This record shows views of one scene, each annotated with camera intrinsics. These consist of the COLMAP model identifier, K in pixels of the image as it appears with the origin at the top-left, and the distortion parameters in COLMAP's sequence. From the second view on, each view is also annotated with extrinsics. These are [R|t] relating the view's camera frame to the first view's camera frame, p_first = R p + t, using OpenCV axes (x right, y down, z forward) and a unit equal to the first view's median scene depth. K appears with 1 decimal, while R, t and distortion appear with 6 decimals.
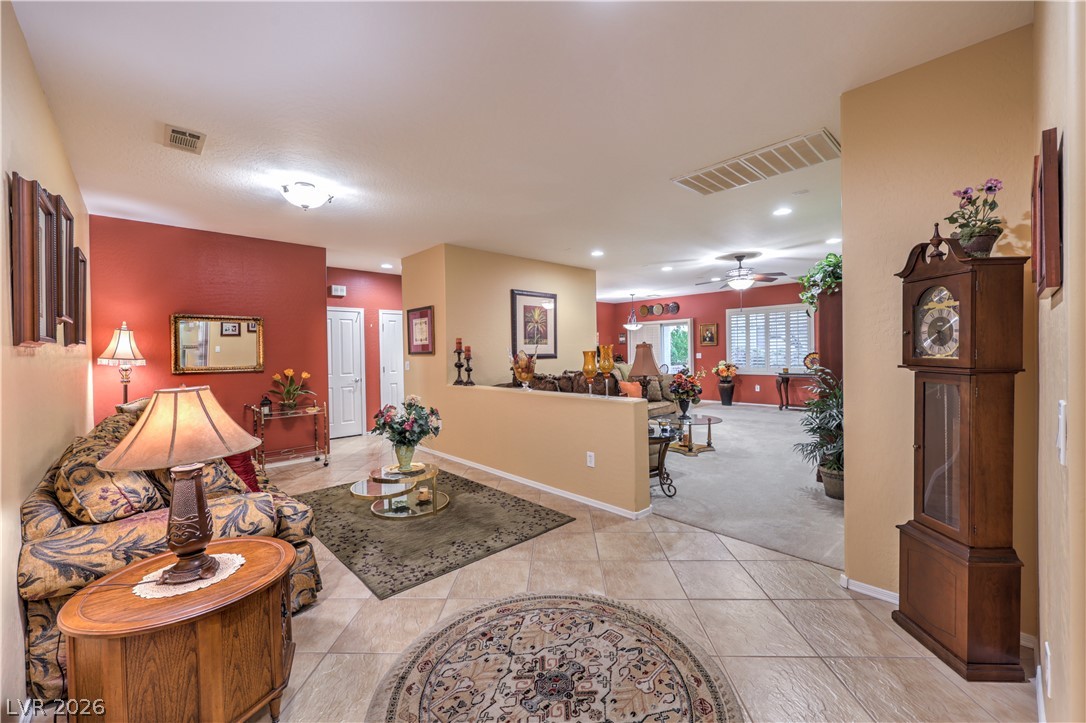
lens RADIAL K [[434.0, 0, 543.0], [0, 434.0, 358.0], [0, 0, 1]] dist [-0.001234, 0.000092]
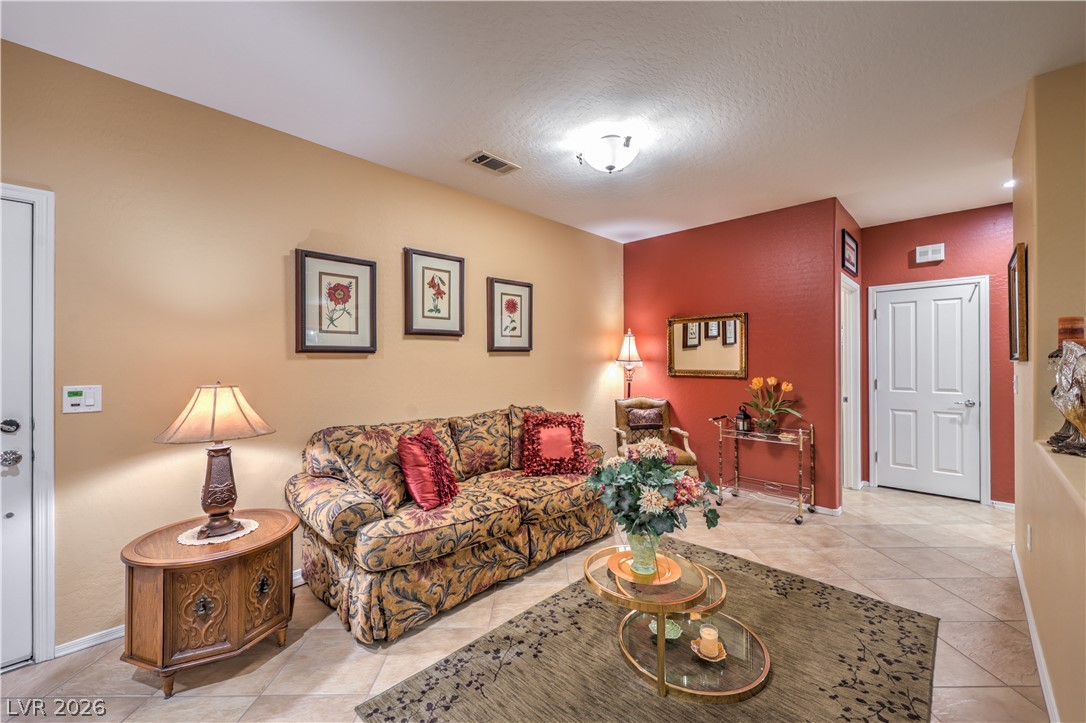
lens RADIAL K [[434.0, 0, 543.0], [0, 434.0, 358.0], [0, 0, 1]] dist [-0.001234, 0.000092]
pose [[0.046296, 0.008946, -0.998888, 0.122957], [-0.011121, 0.999903, 0.008439, -0.007731], [0.998866, 0.010717, 0.046391, 0.461357]]
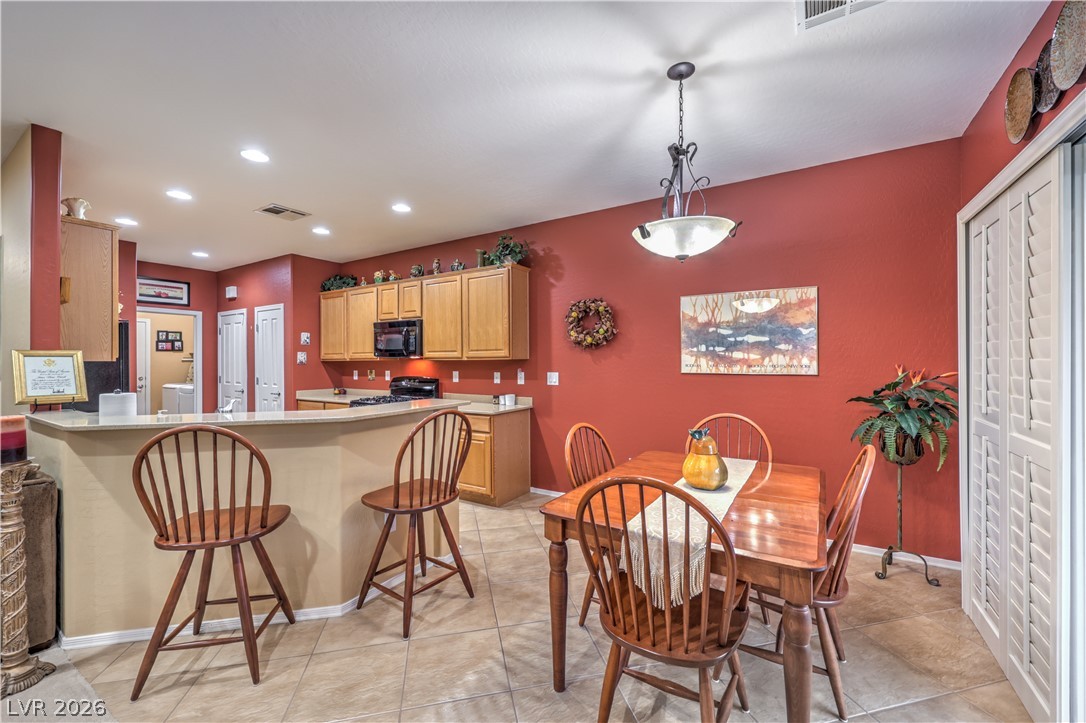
lens RADIAL K [[434.0, 0, 543.0], [0, 434.0, 358.0], [0, 0, 1]] dist [-0.001234, 0.000092]
pose [[0.260341, 0.010952, -0.965455, 0.634965], [-0.014703, 0.999865, 0.007377, -0.034056], [0.965405, 0.012274, 0.260466, 1.503737]]
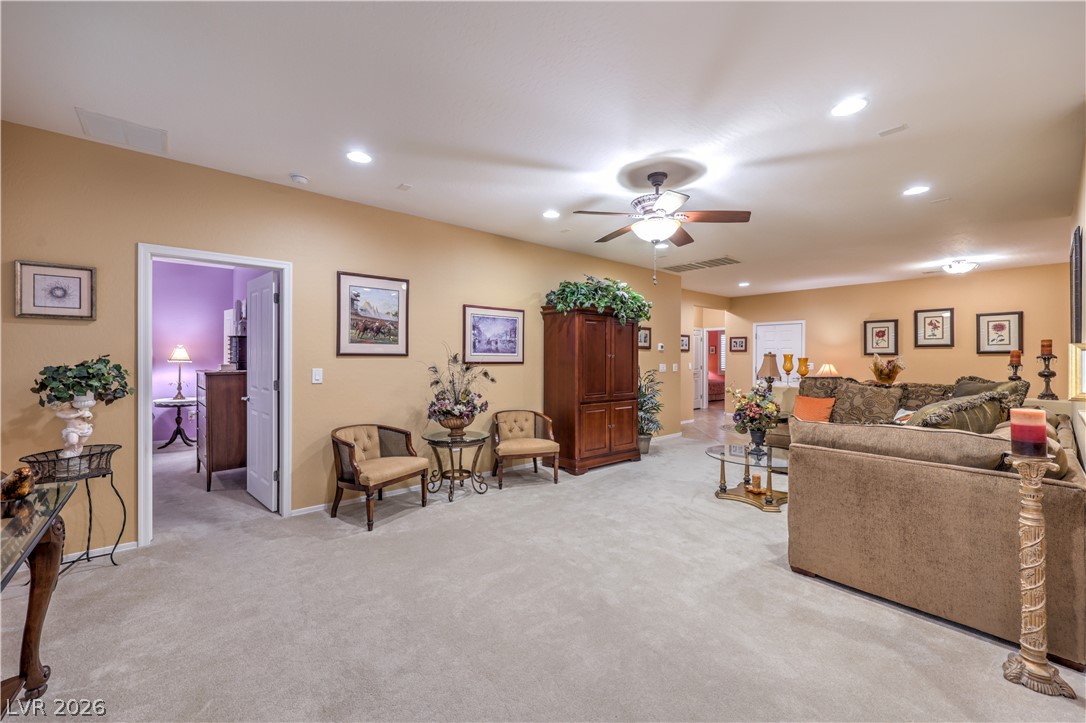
lens RADIAL K [[435.2, 0, 542.7], [0, 435.2, 358.9], [0, 0, 1]] dist [-0.000680, 0.000406]
pose [[-0.999169, 0.011886, 0.038991, 0.578343], [0.012612, 0.999751, 0.018428, -0.031067], [-0.038762, 0.018904, -0.999070, 1.537070]]
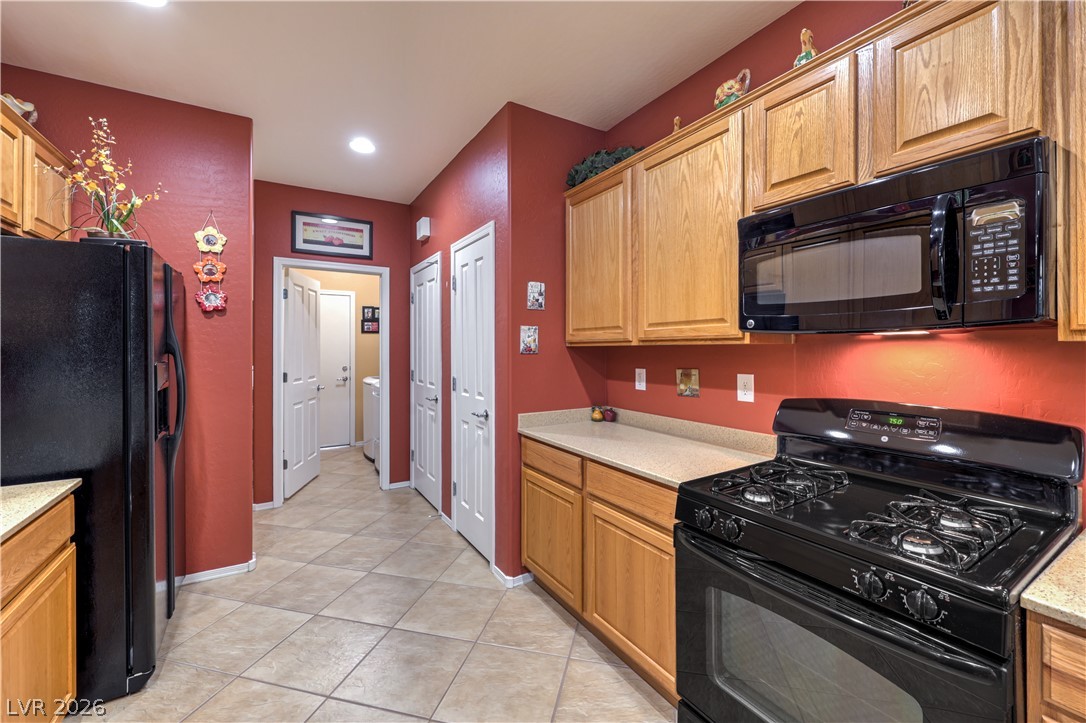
lens RADIAL K [[441.0, 0, 546.2], [0, 441.0, 347.6], [0, 0, 1]] dist [-0.002599, -0.000193]
pose [[-0.196508, 0.017759, -0.980341, 0.041770], [-0.010441, 0.999741, 0.020204, -0.020925], [0.980447, 0.014206, -0.196271, 1.353028]]
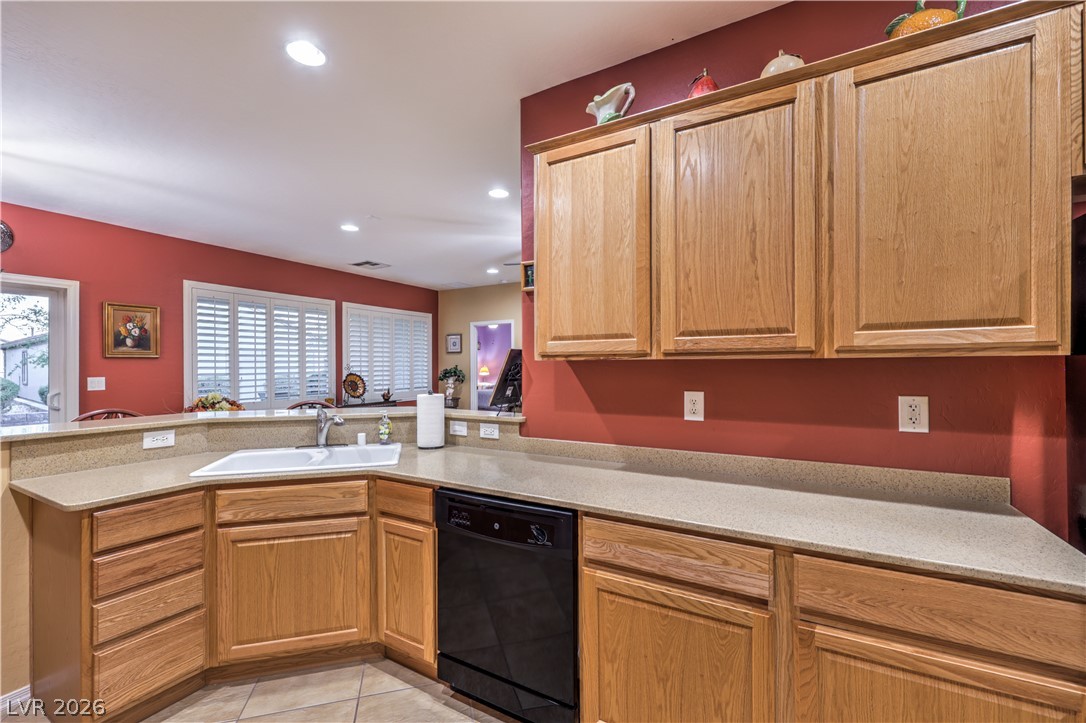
lens RADIAL K [[448.7, 0, 542.4], [0, 448.7, 365.6], [0, 0, 1]] dist [-0.002094, -0.000101]
pose [[-0.292109, 0.016243, 0.956247, -0.220723], [0.024195, 0.999661, -0.009589, -0.013857], [-0.956079, 0.020335, -0.292403, 1.268329]]
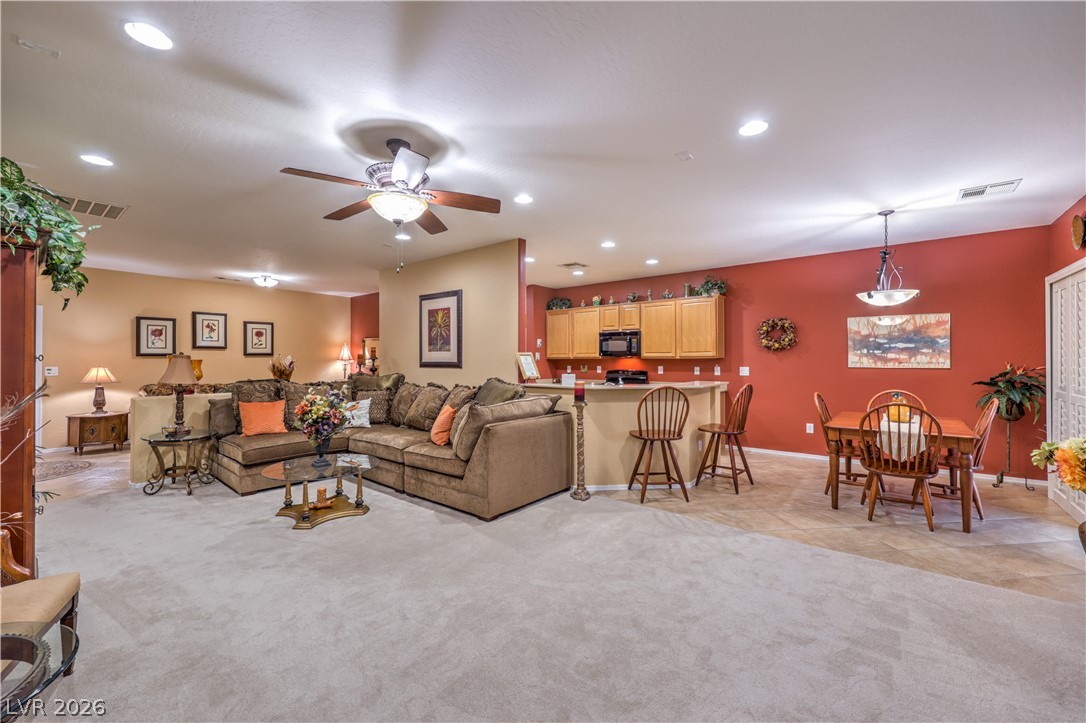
lens RADIAL K [[434.0, 0, 543.0], [0, 434.0, 358.0], [0, 0, 1]] dist [-0.001234, 0.000092]
pose [[0.140157, 0.012771, -0.990047, 0.911214], [-0.016789, 0.999804, 0.010520, -0.030611], [0.989987, 0.015148, 0.140344, 1.098051]]
